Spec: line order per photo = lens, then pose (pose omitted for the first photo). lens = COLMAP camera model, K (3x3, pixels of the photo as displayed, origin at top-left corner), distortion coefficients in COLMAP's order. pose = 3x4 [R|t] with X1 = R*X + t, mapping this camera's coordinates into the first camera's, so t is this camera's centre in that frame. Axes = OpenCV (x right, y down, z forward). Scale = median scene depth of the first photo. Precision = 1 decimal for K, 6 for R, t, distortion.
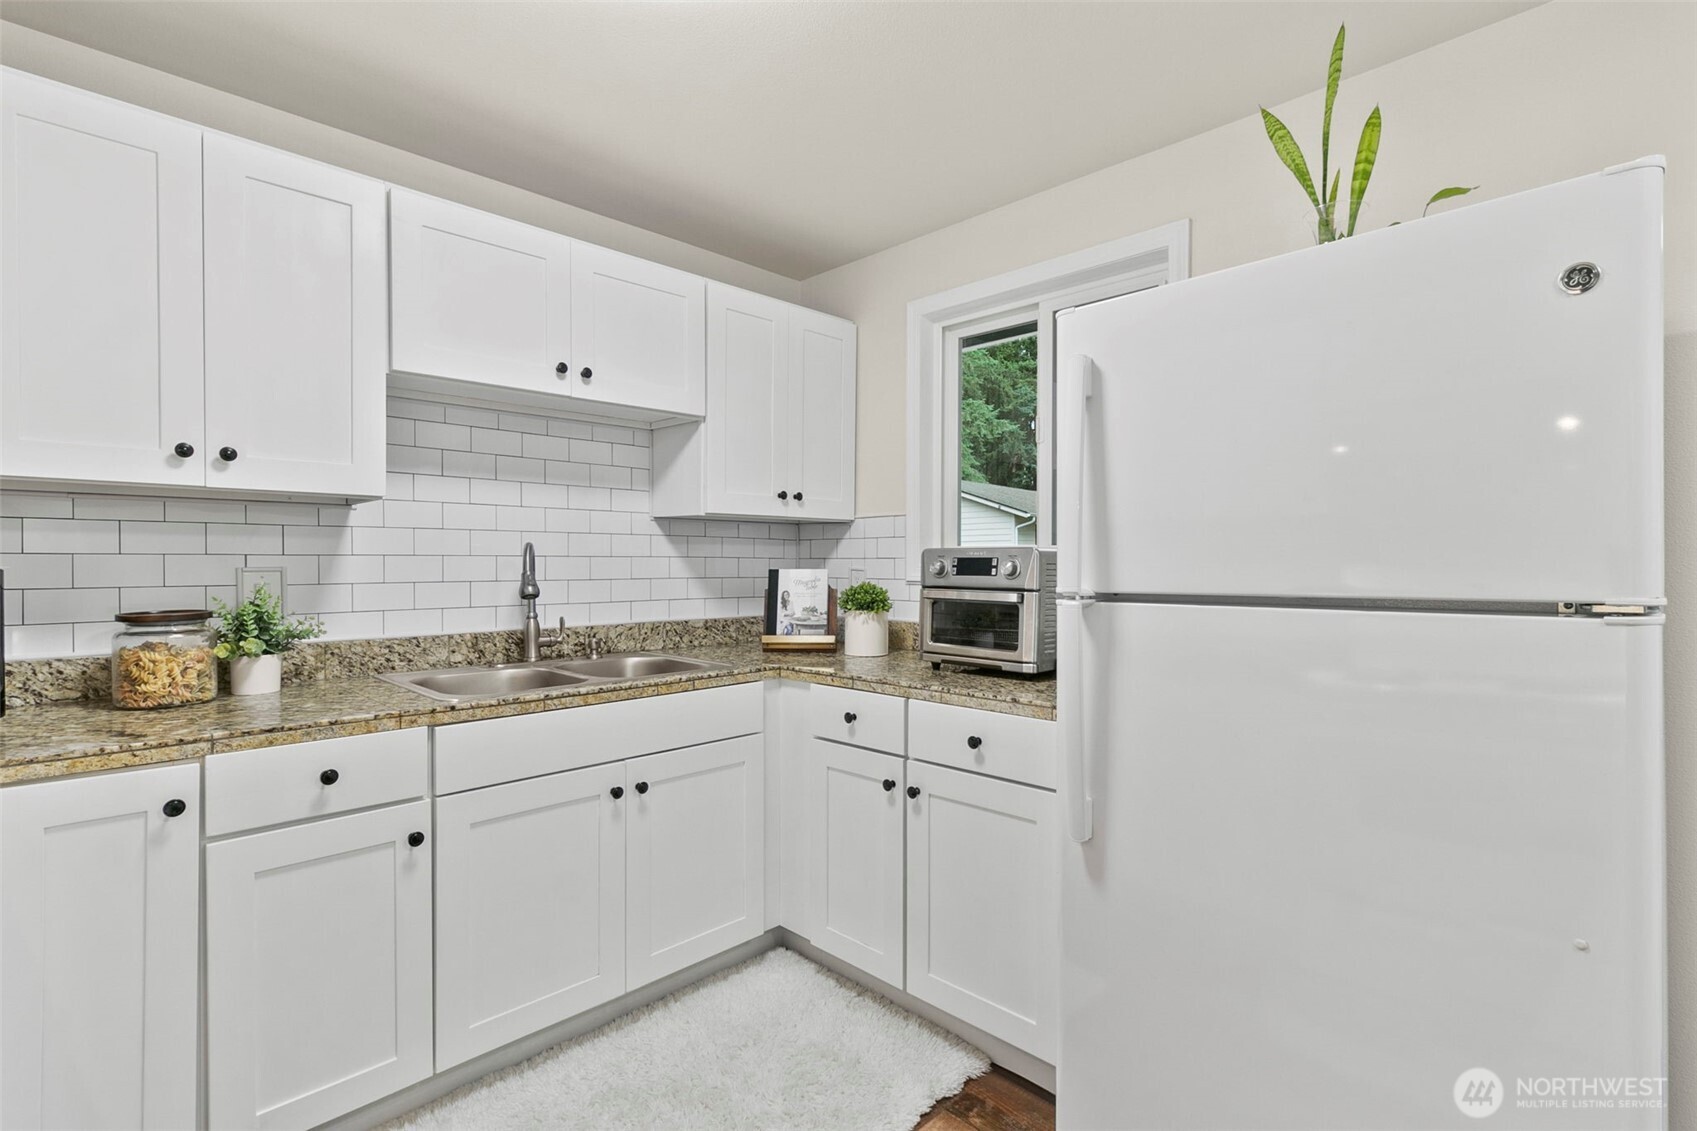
lens RADIAL K [[802.9, 0, 851.2], [0, 802.9, 564.8], [0, 0, 1]] dist [-0.003679, 0.000862]
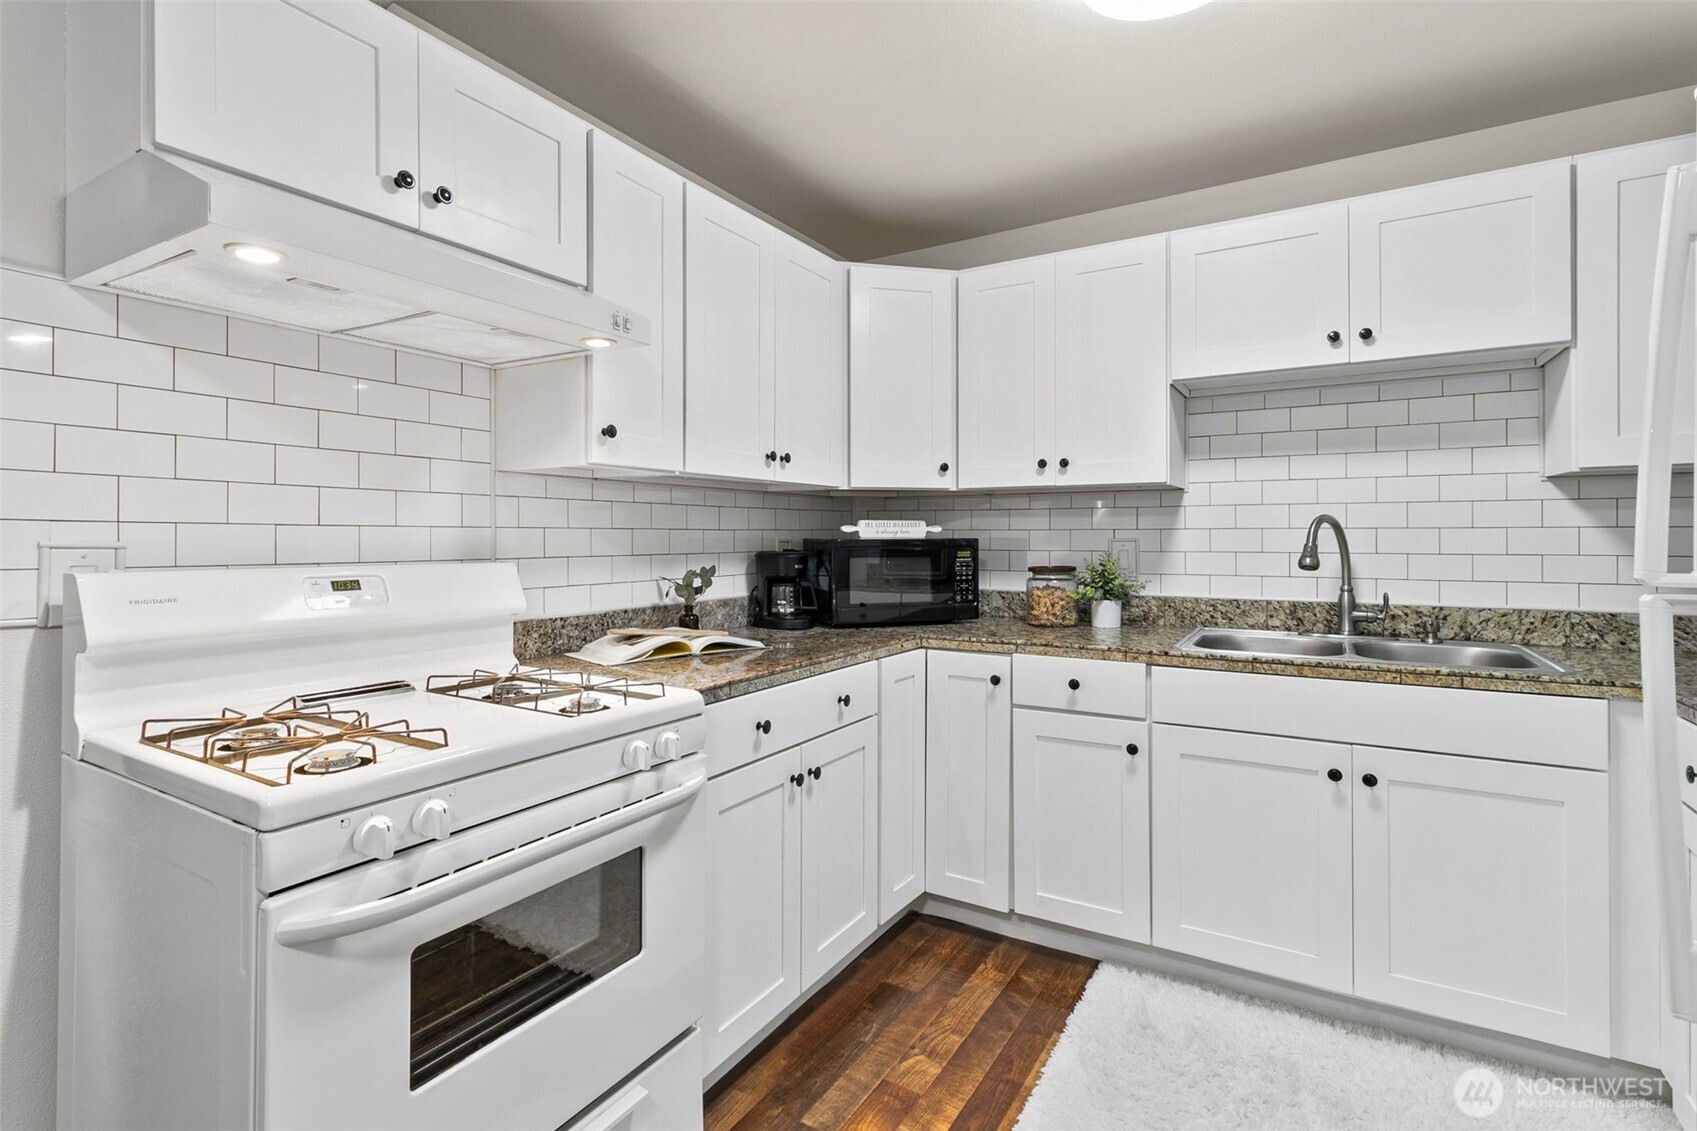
lens RADIAL K [[802.9, 0, 846.0], [0, 802.9, 530.3], [0, 0, 1]] dist [-0.003679, 0.000862]
pose [[0.229096, -0.009346, -0.973359, 0.458489], [-0.003421, 0.999940, -0.010407, 0.004433], [0.973398, 0.005714, 0.229050, 0.192814]]
